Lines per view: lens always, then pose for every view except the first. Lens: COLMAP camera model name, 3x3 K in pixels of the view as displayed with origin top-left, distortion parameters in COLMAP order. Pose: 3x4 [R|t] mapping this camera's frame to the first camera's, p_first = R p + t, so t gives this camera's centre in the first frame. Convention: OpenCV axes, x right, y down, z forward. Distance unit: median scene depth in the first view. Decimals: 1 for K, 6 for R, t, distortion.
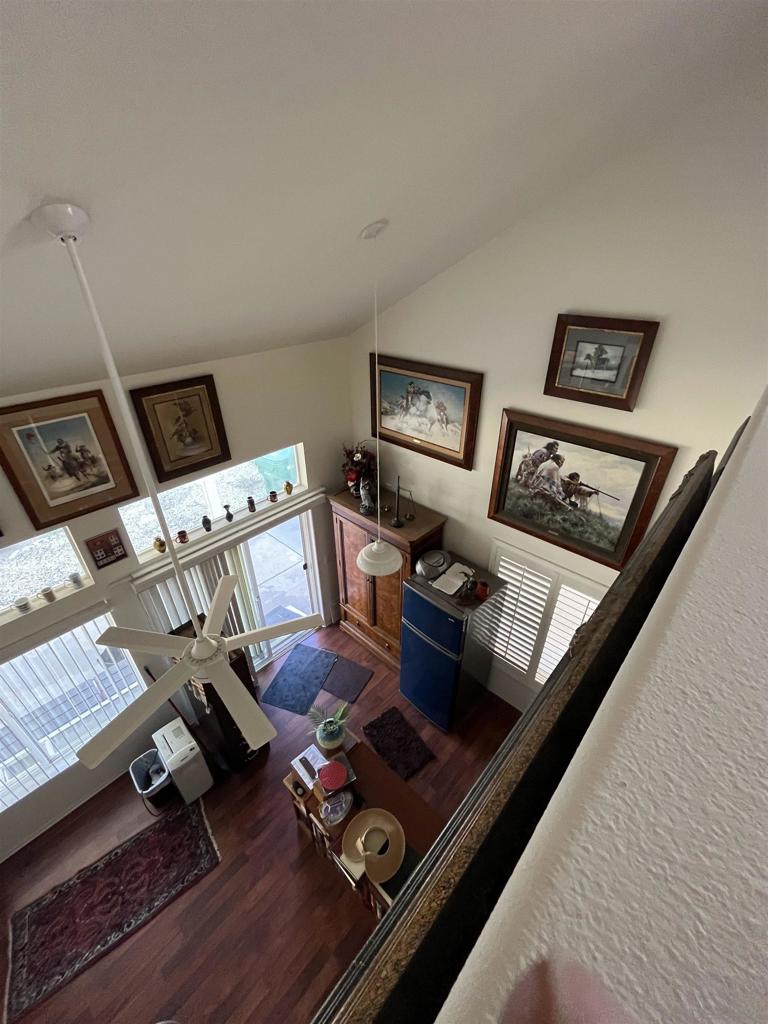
lens RADIAL K [[415.3, 0, 385.9], [0, 415.3, 516.0], [0, 0, 1]] dist [-0.004168, 0.000244]
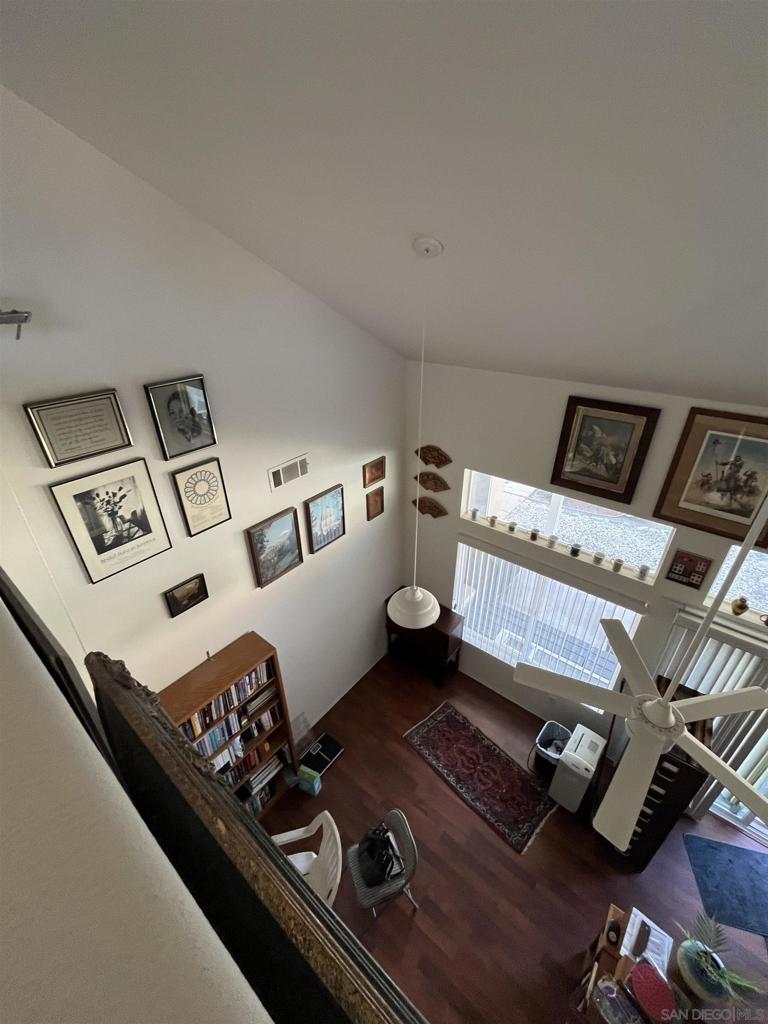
lens RADIAL K [[415.3, 0, 380.4], [0, 415.3, 513.0], [0, 0, 1]] dist [-0.004168, 0.000244]
pose [[0.057593, 0.498172, -0.865164, 0.050449], [-0.522419, 0.753519, 0.399109, -0.028440], [0.850742, 0.428992, 0.303652, 0.043759]]
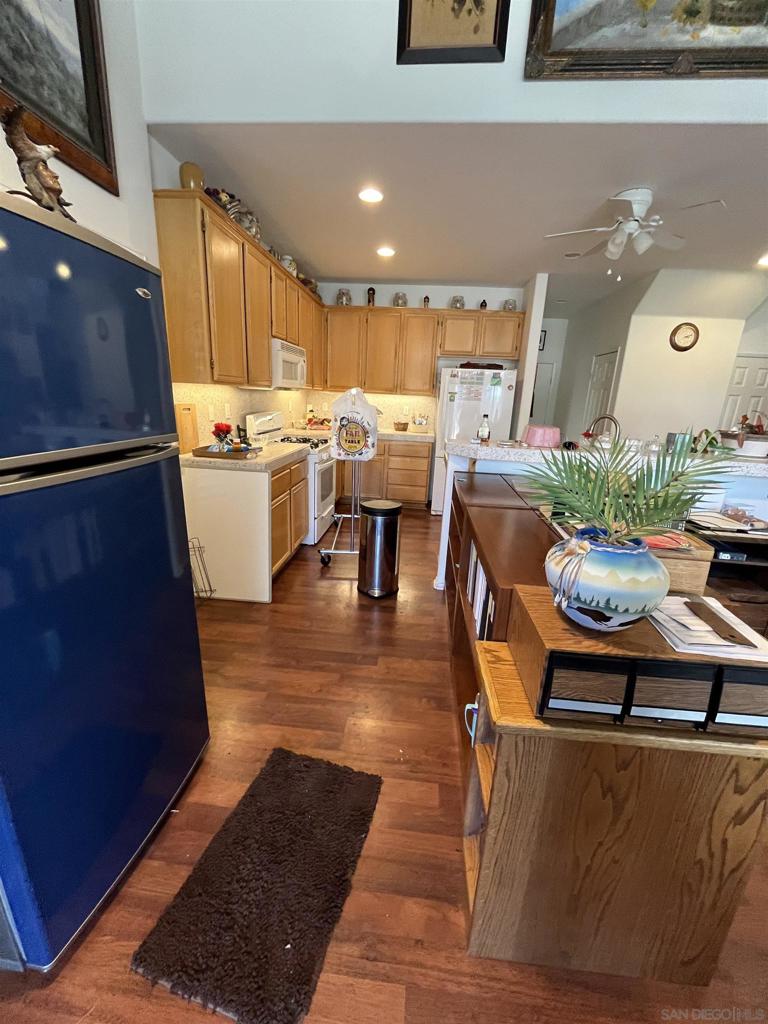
lens RADIAL K [[415.3, 0, 380.8], [0, 415.3, 511.4], [0, 0, 1]] dist [-0.004168, 0.000244]
pose [[-0.608455, -0.223850, 0.761363, -0.262158], [0.396759, 0.745076, 0.536138, 0.331192], [-0.687287, 0.628294, -0.364531, 1.283231]]
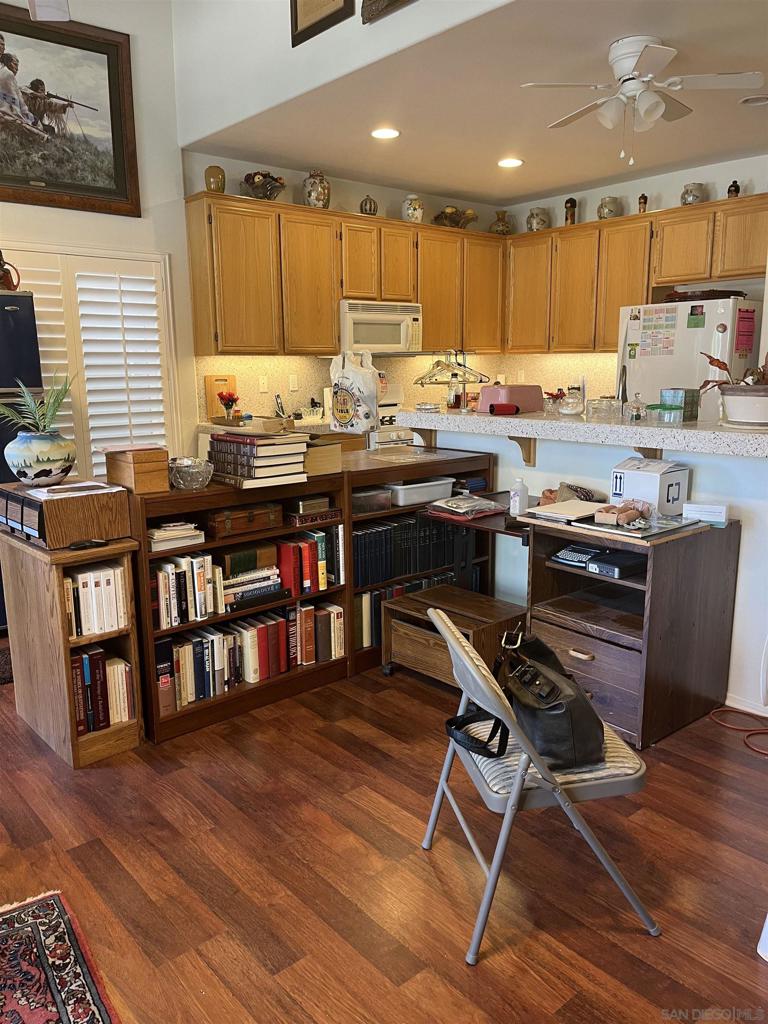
lens RADIAL K [[788.1, 0, 381.9], [0, 788.1, 511.1], [0, 0, 1]] dist [0.053326, -0.062897]
pose [[0.109970, -0.168102, 0.979616, -1.039838], [0.541618, 0.836542, 0.082750, 0.781394], [-0.833401, 0.521478, 0.183042, 0.623364]]
